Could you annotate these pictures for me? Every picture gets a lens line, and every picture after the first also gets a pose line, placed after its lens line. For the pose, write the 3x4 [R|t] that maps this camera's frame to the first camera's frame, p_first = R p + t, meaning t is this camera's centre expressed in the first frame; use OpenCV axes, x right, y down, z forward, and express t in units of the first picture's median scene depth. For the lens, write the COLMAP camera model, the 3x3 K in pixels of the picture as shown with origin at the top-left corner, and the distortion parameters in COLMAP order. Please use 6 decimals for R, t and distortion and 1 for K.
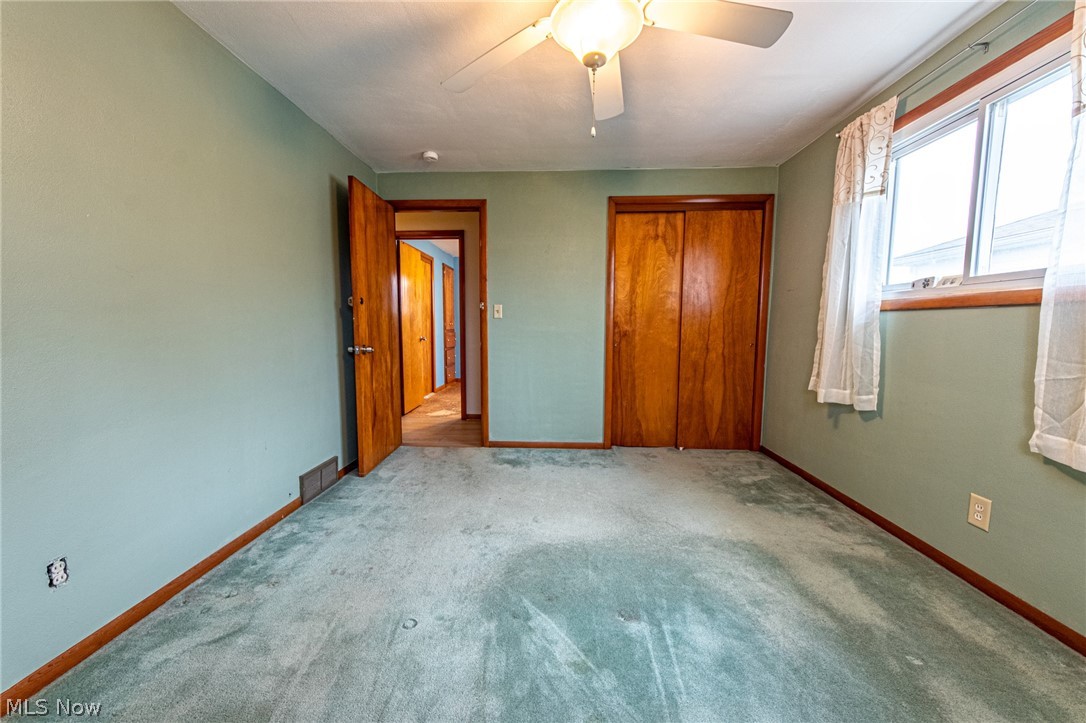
lens RADIAL K [[413.3, 0, 542.4], [0, 413.3, 363.8], [0, 0, 1]] dist [-0.008368, -0.000605]
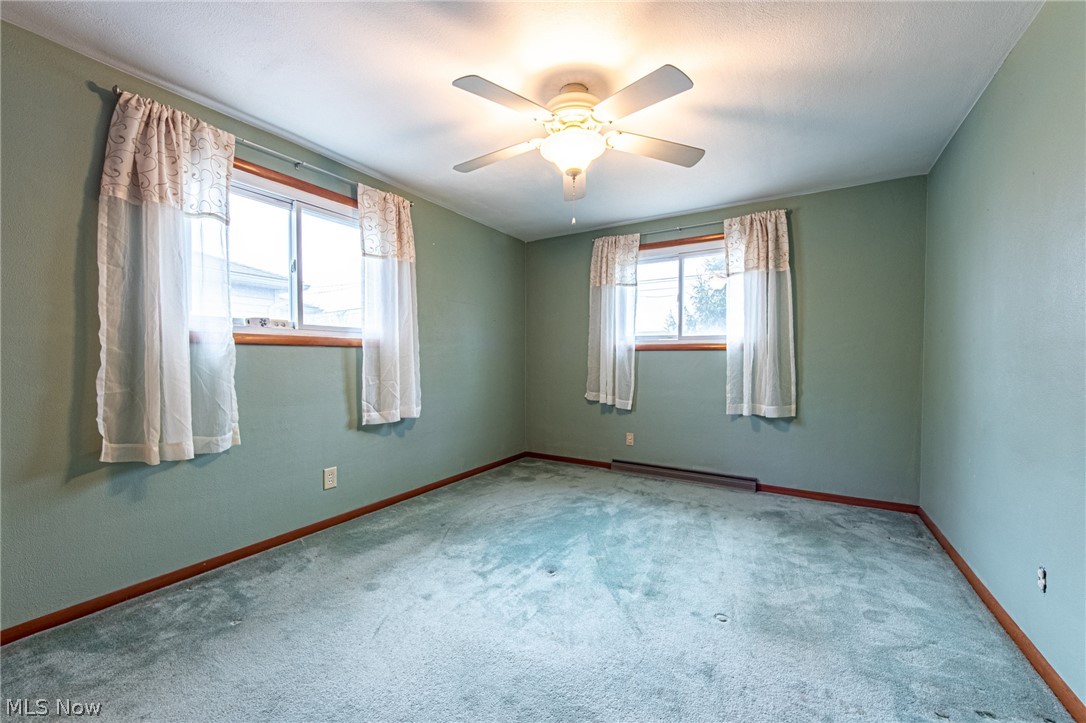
lens RADIAL K [[413.3, 0, 541.6], [0, 413.3, 362.6], [0, 0, 1]] dist [-0.008368, -0.000605]
pose [[-0.871110, -0.011929, 0.490944, -0.337496], [0.039941, 0.994672, 0.095038, -0.163864], [-0.489462, 0.102397, -0.865992, 1.657840]]
